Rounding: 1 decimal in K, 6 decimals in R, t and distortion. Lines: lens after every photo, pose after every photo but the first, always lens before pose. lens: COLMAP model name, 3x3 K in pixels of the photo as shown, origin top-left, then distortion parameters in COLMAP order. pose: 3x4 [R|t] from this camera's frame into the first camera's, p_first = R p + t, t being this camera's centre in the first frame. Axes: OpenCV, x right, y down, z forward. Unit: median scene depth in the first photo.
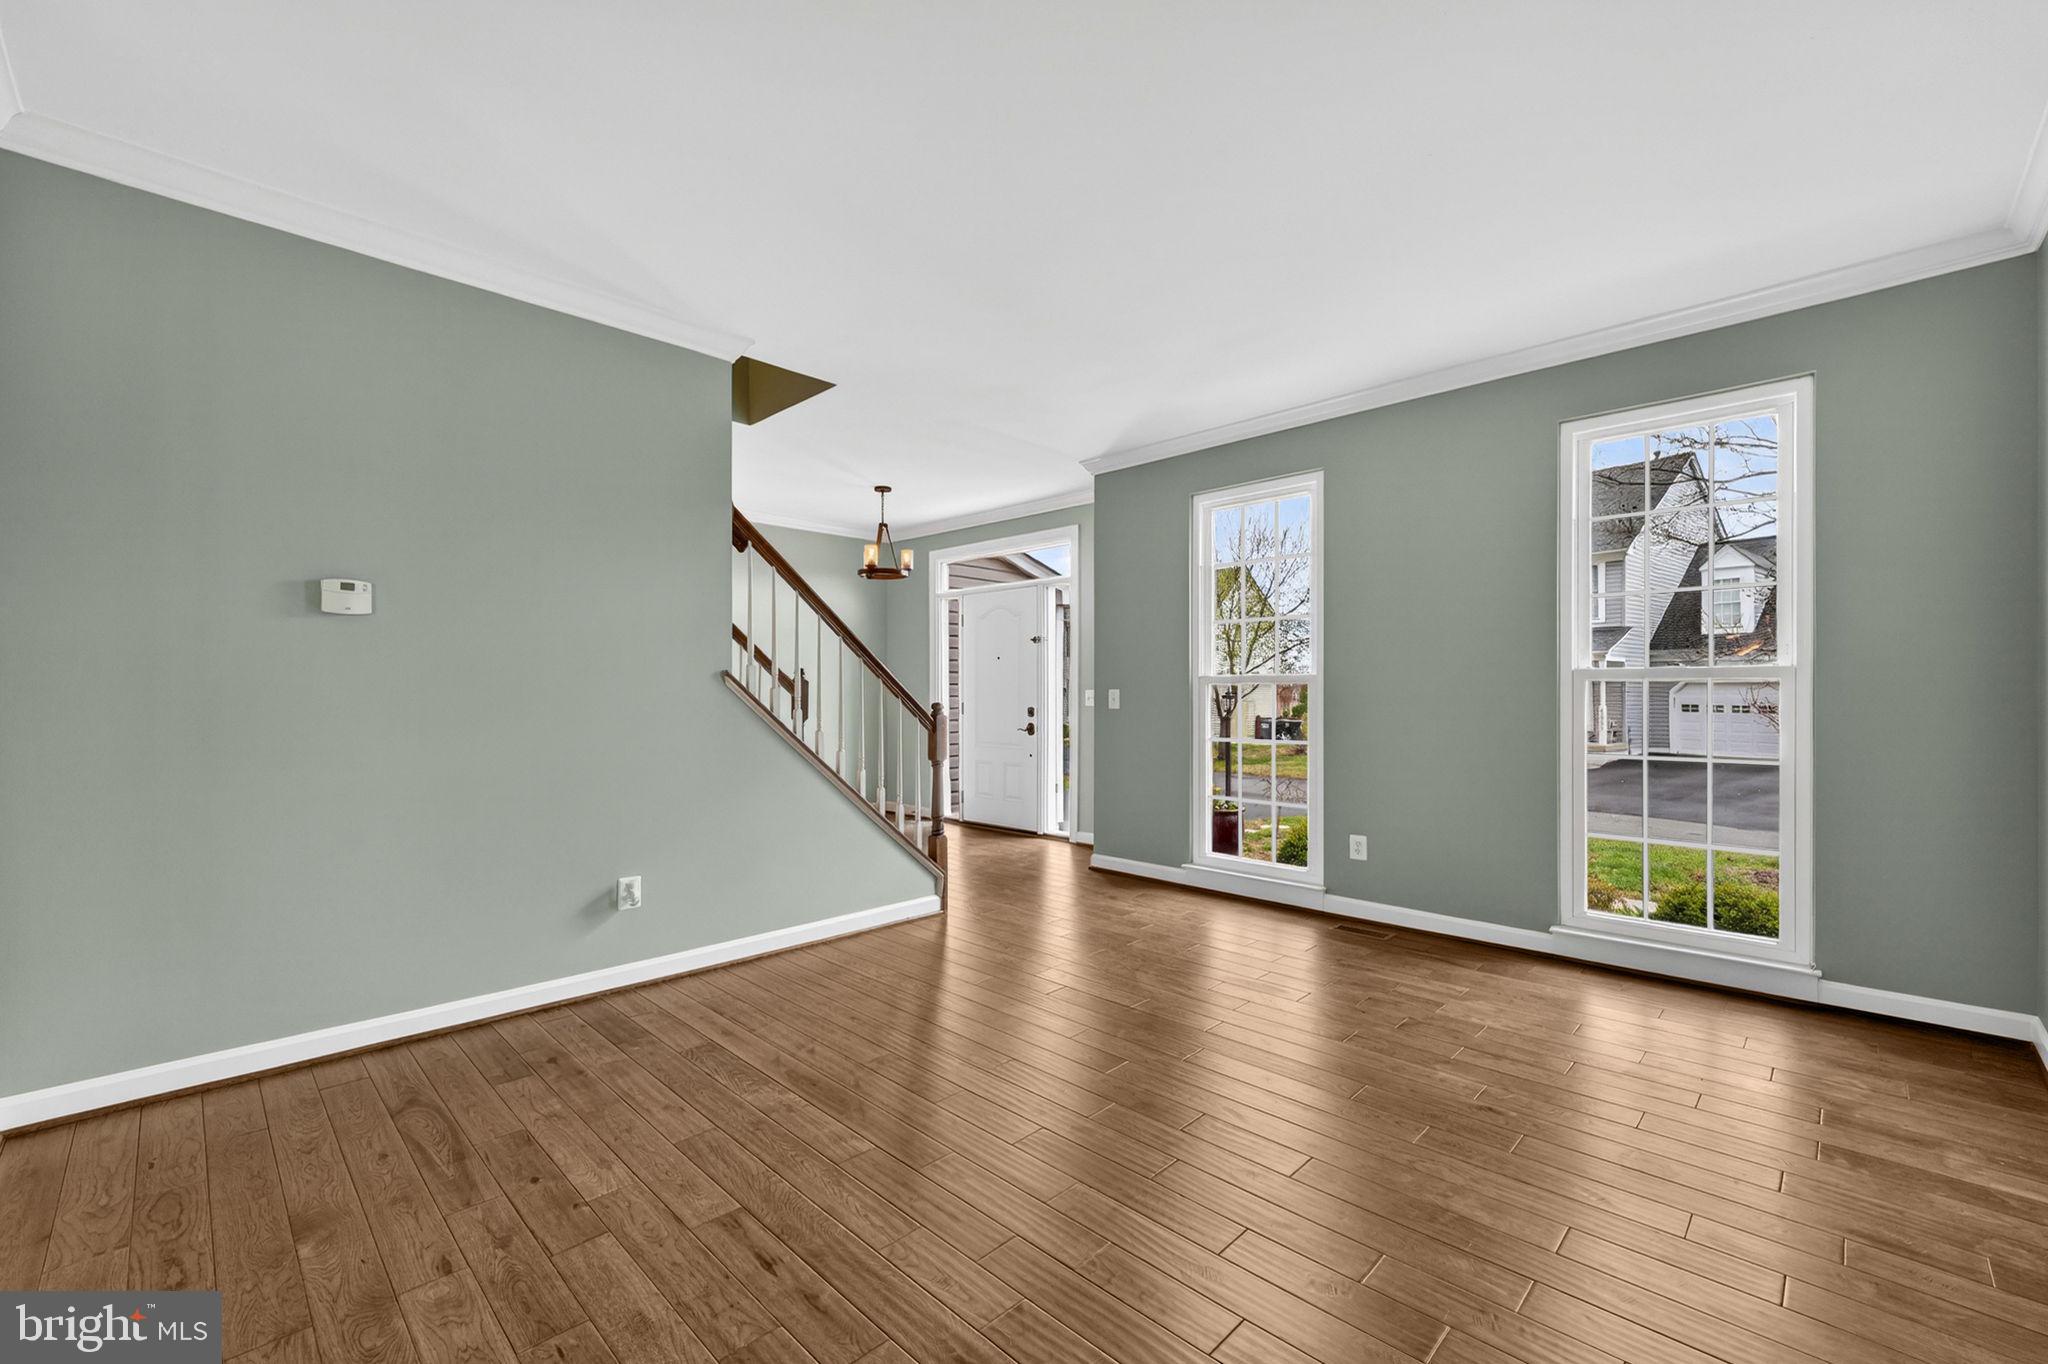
lens RADIAL K [[847.3, 0, 1027.0], [0, 847.3, 691.3], [0, 0, 1]] dist [-0.001884, -0.000481]
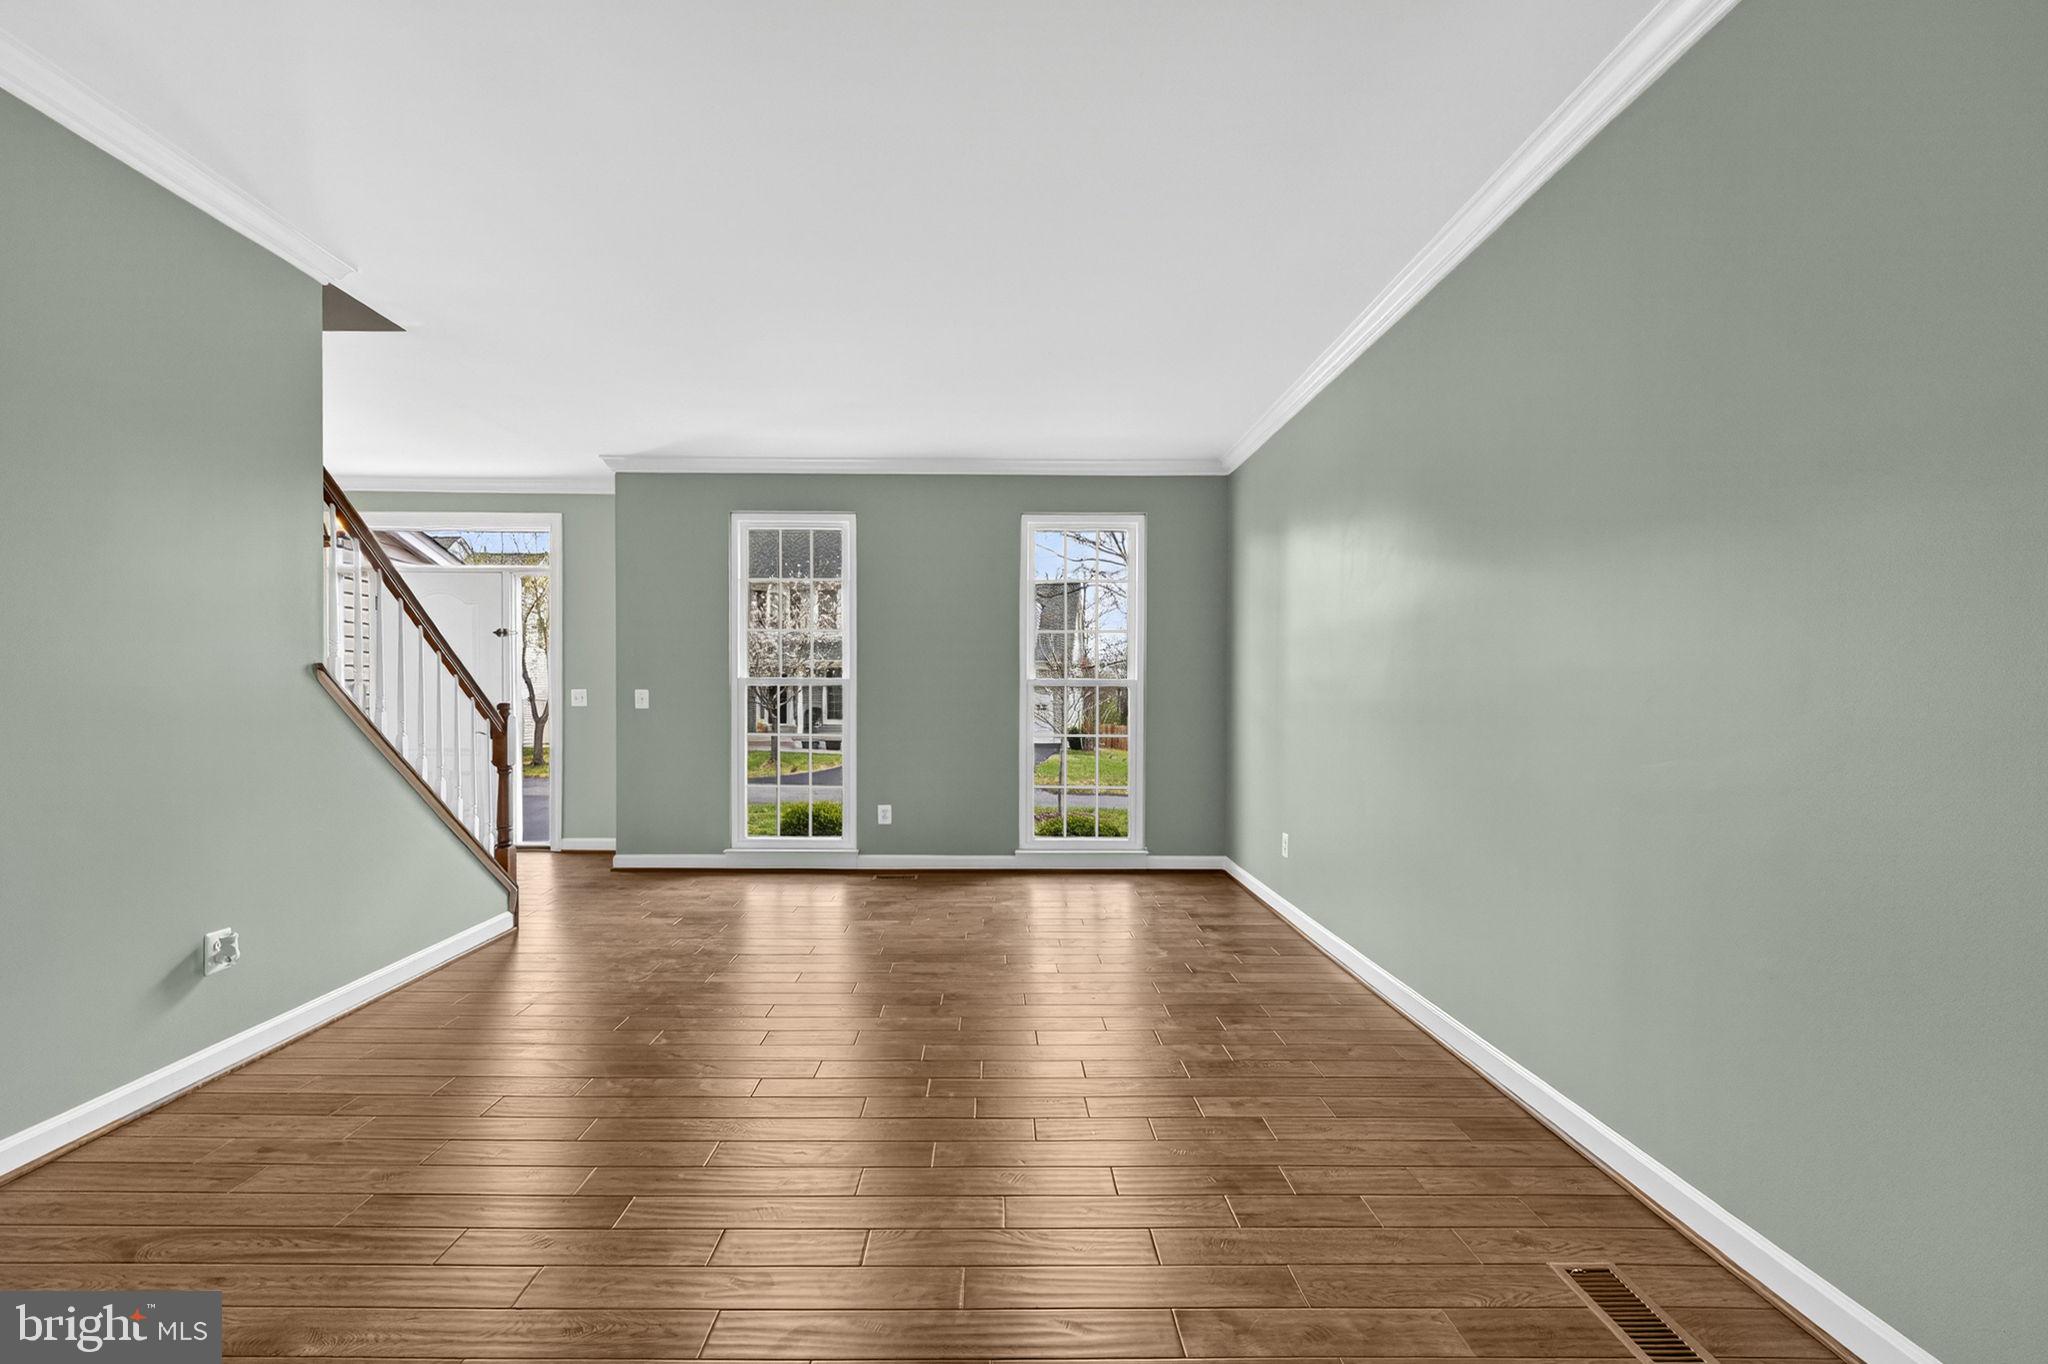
lens RADIAL K [[847.3, 0, 1027.0], [0, 847.3, 691.3], [0, 0, 1]] dist [-0.001884, -0.000481]
pose [[0.693069, 0.006855, 0.720839, -0.389746], [-0.007892, 0.999967, -0.001921, -0.001383], [-0.720828, -0.004358, 0.693100, -0.043719]]
